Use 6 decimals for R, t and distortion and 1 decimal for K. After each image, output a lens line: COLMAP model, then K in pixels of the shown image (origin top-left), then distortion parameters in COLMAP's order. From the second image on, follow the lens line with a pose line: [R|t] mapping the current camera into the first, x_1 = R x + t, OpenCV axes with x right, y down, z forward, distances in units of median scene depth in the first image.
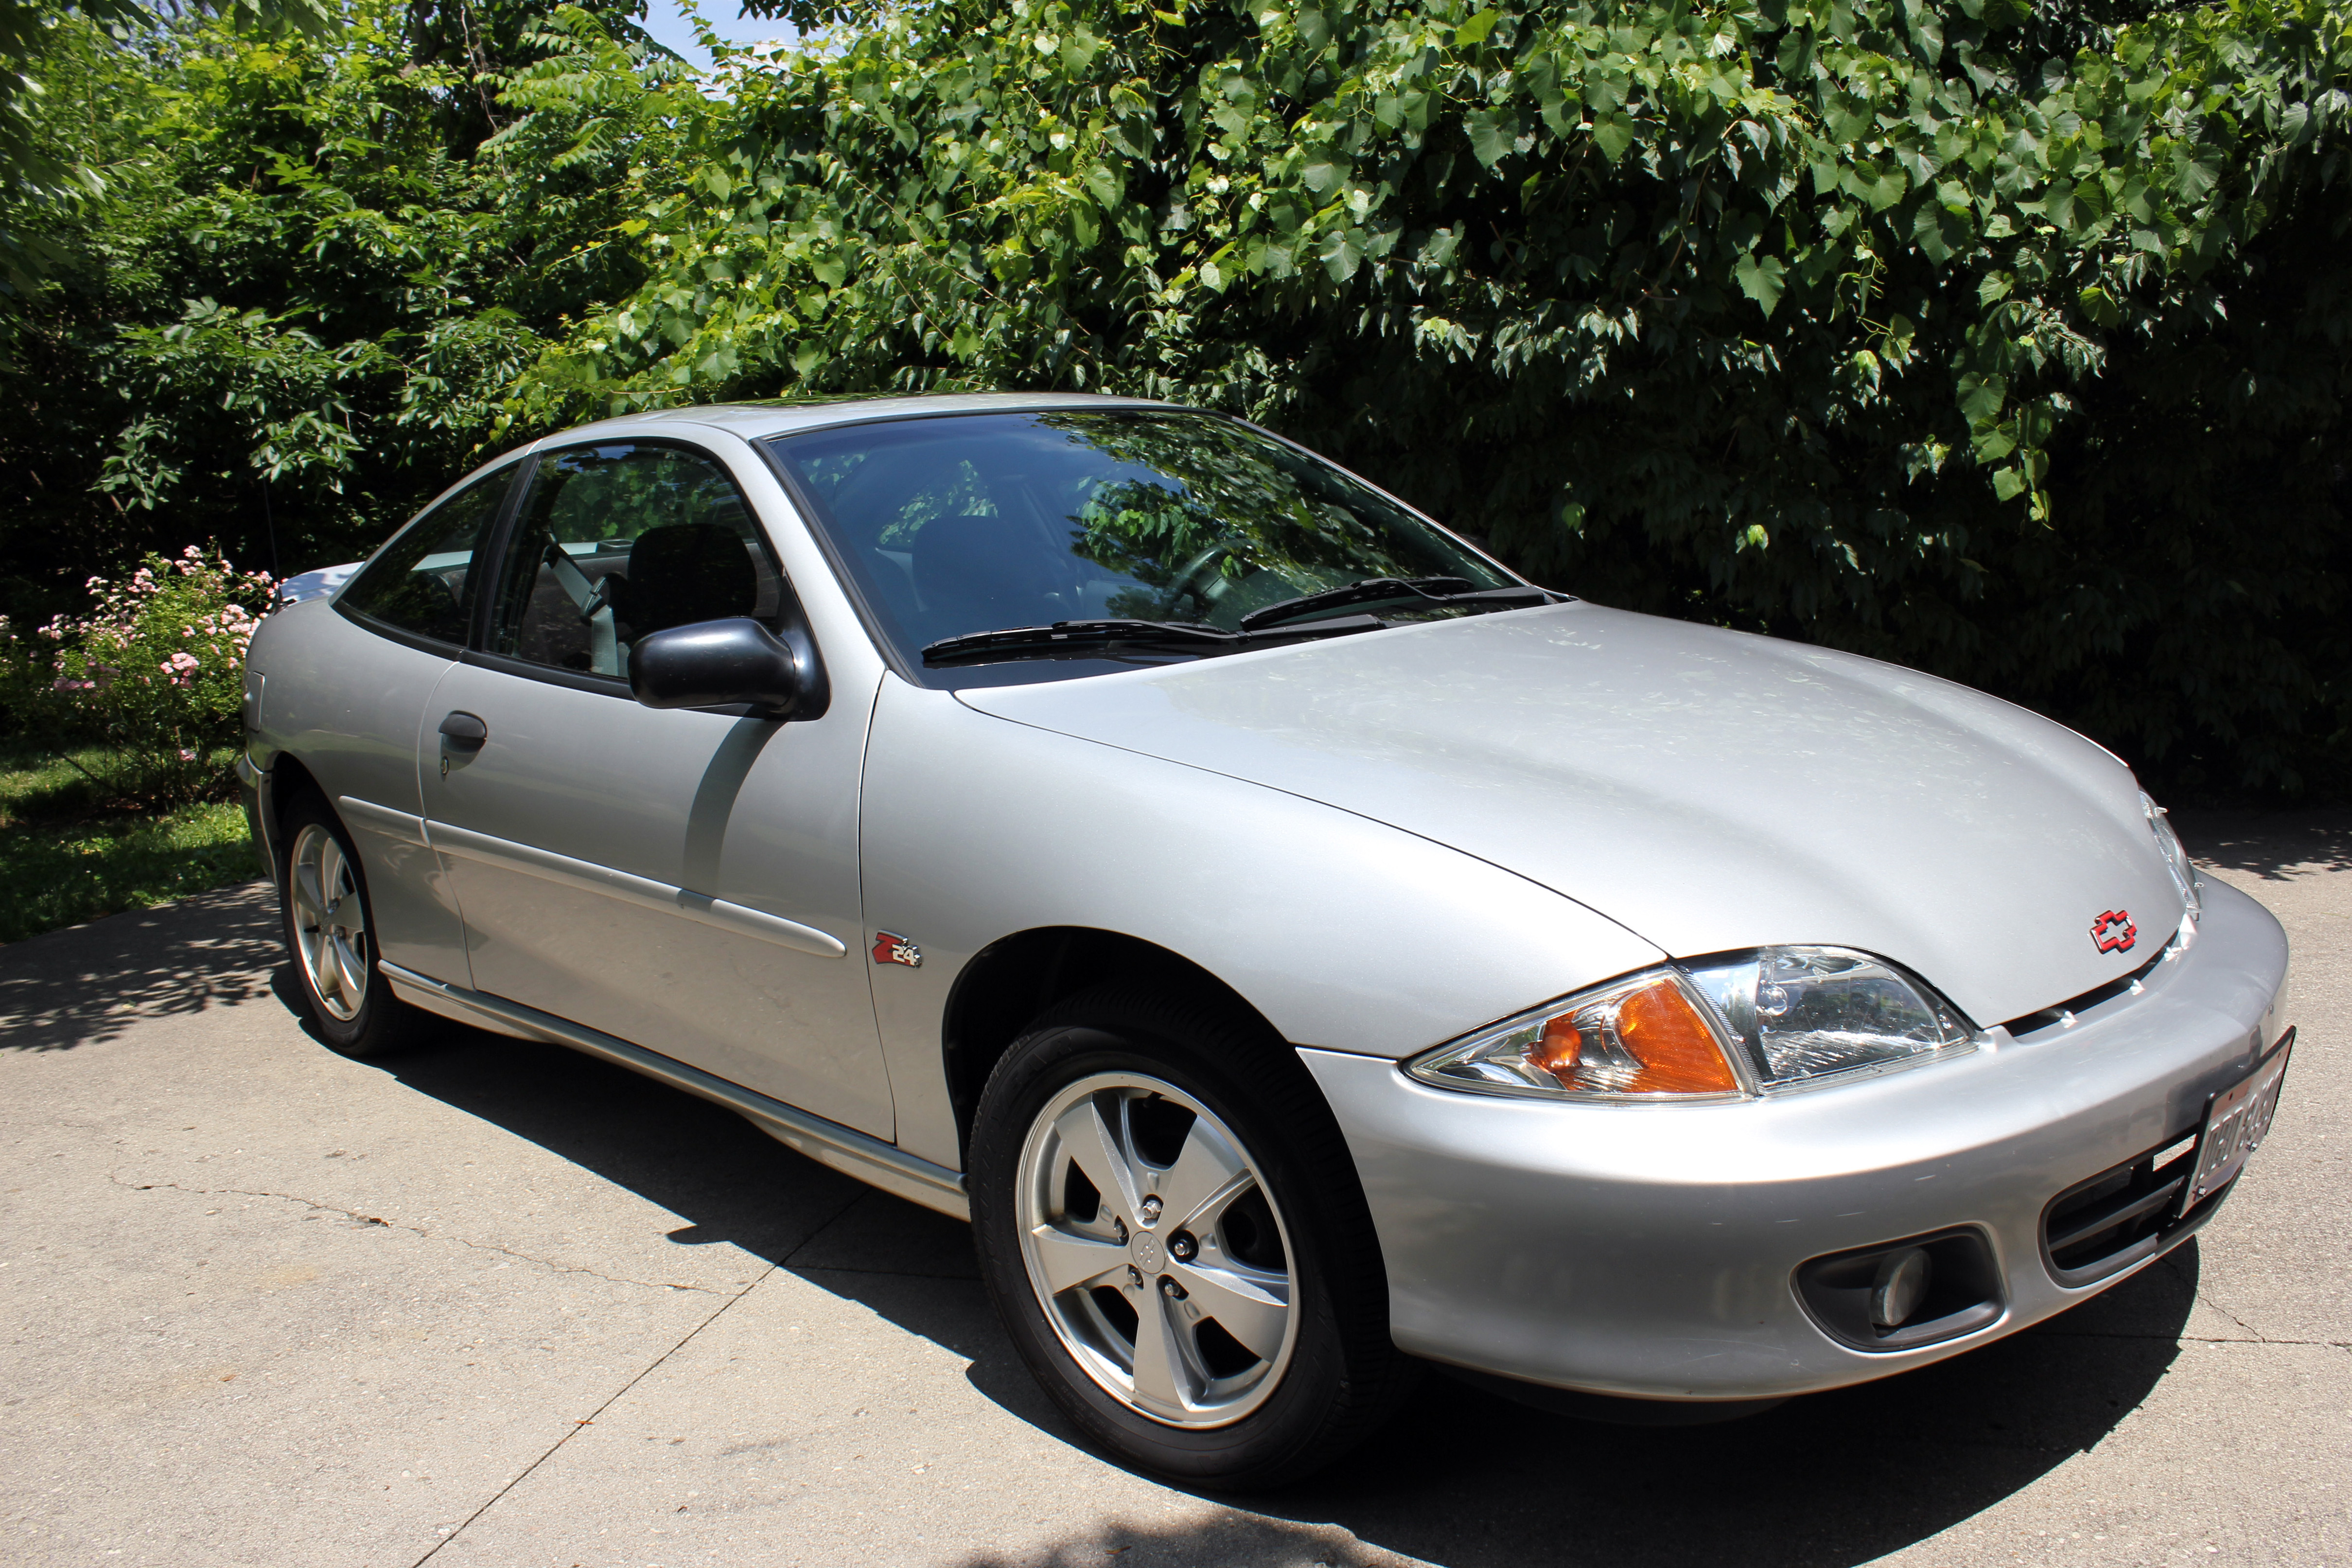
lens RADIAL K [[1910.3, 0, 1203.5], [0, 1910.3, 781.4], [0, 0, 1]] dist [-0.188054, 0.177043]
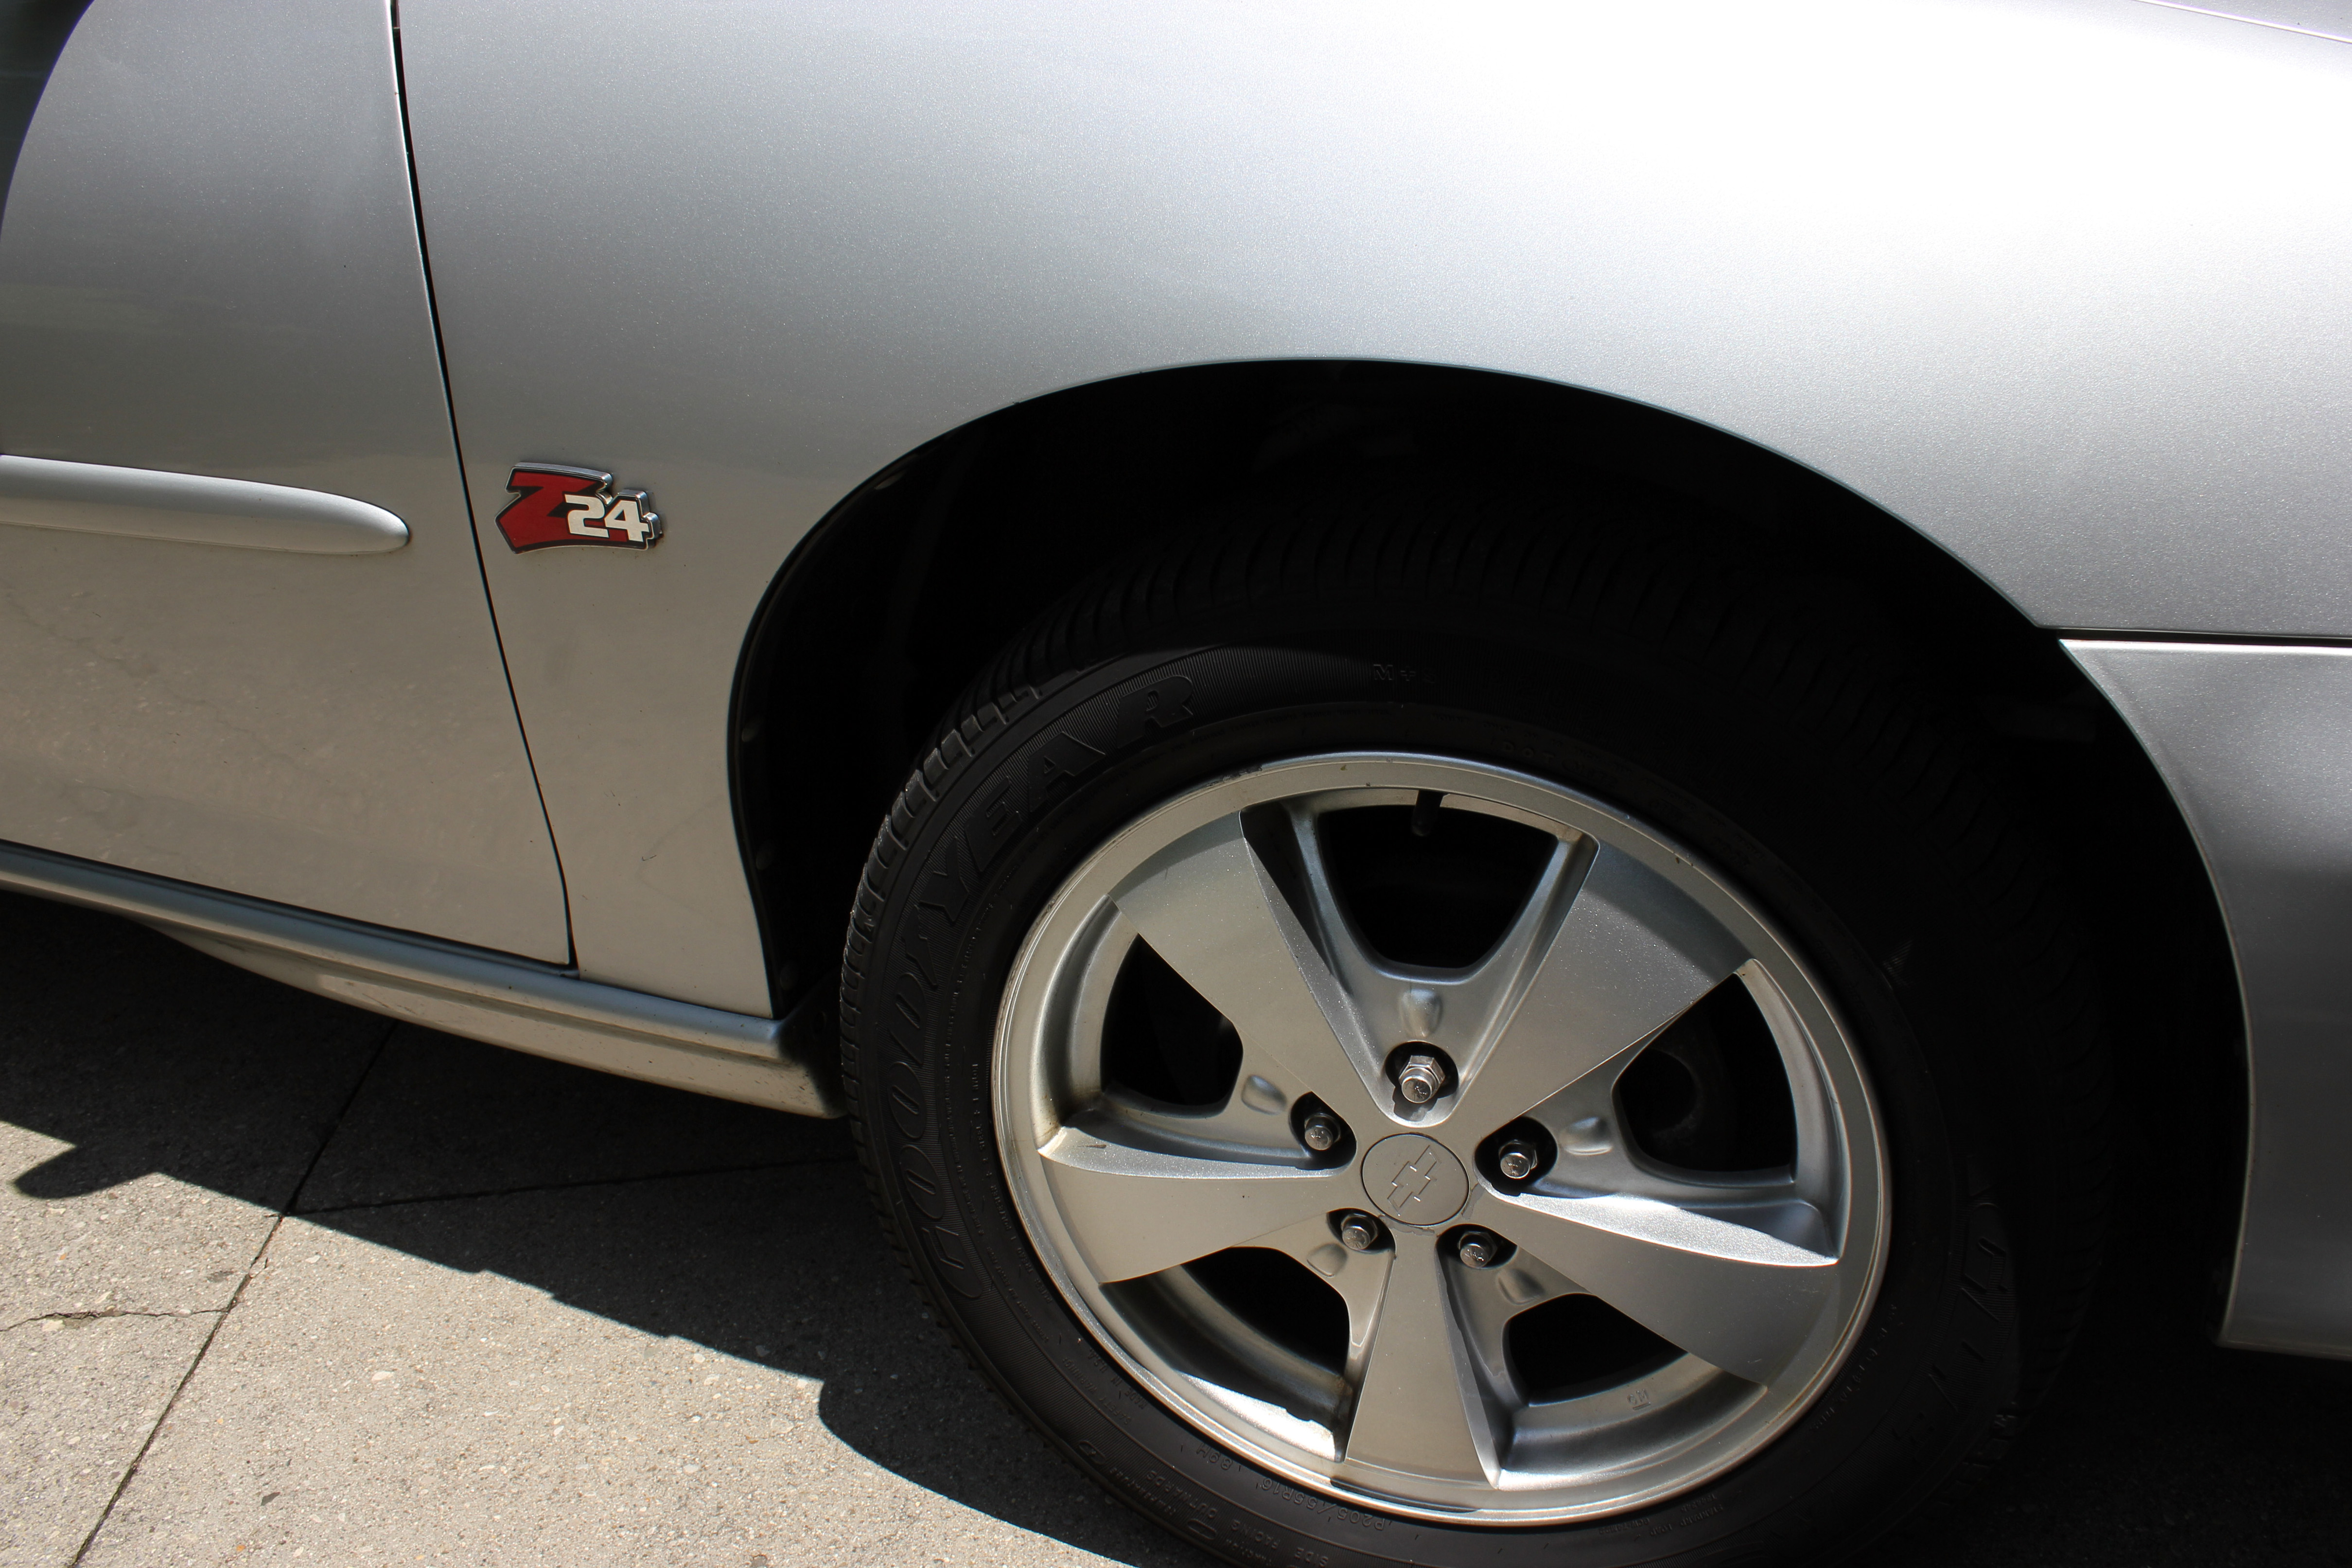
lens RADIAL K [[1906.9, 0, 1201.7], [0, 1906.9, 785.7], [0, 0, 1]] dist [-0.164196, 0.134342]
pose [[0.931649, -0.142024, 0.334454, -0.165217], [0.061754, 0.968946, 0.239436, 0.055882], [-0.358074, -0.202417, 0.911488, 0.555536]]
